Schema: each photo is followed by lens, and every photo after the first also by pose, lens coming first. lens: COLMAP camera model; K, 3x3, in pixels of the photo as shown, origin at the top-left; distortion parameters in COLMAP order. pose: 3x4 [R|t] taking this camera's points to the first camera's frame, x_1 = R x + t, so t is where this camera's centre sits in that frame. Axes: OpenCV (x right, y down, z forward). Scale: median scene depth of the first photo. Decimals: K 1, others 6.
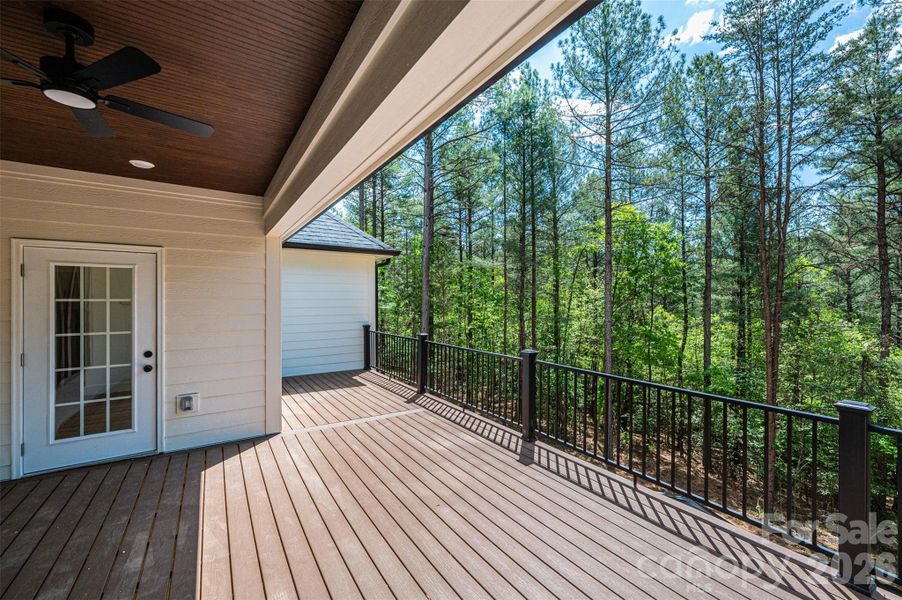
lens RADIAL K [[358.3, 0, 452.0], [0, 358.3, 301.4], [0, 0, 1]] dist [0.000363, -0.000139]
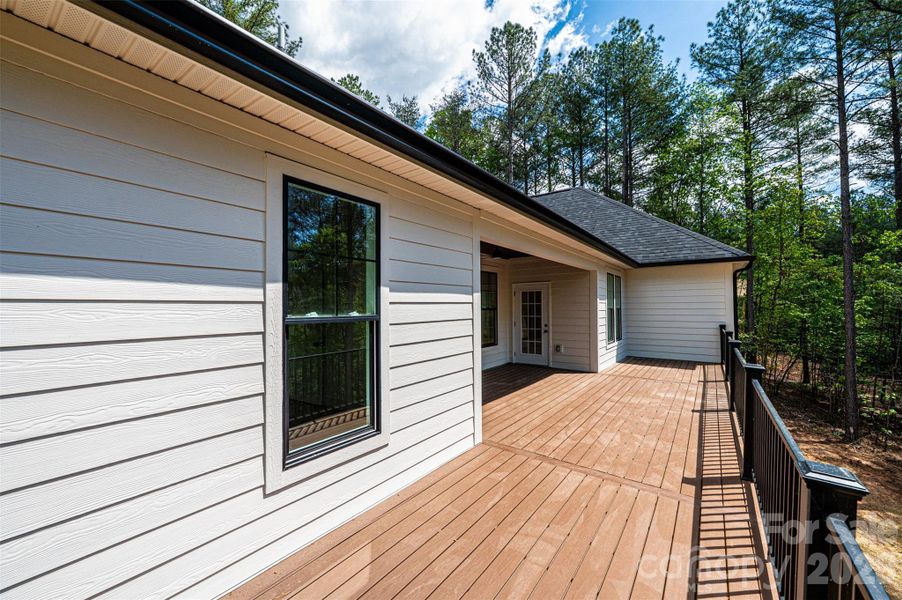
lens RADIAL K [[358.3, 0, 452.0], [0, 358.3, 301.4], [0, 0, 1]] dist [0.000363, -0.000139]
pose [[0.348191, -0.011166, -0.937357, 1.153157], [-0.000955, 0.999924, -0.012266, 0.012419], [0.937423, 0.005166, 0.348154, -0.426498]]
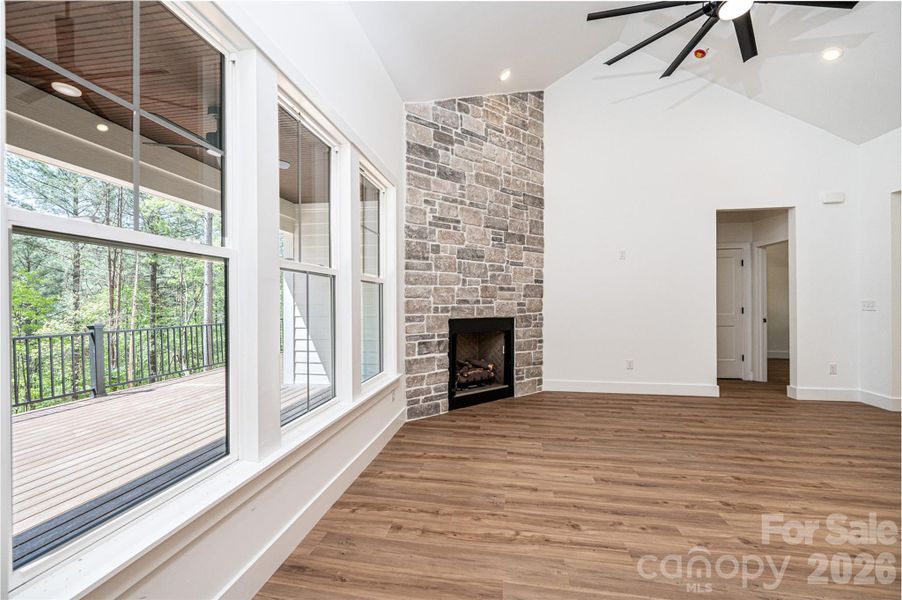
lens RADIAL K [[358.3, 0, 452.0], [0, 358.3, 301.4], [0, 0, 1]] dist [0.000363, -0.000139]
pose [[-0.728190, 0.007778, 0.685331, -1.273432], [0.009915, 0.999951, -0.000813, 0.081166], [-0.685303, 0.006203, -0.728231, 0.601384]]
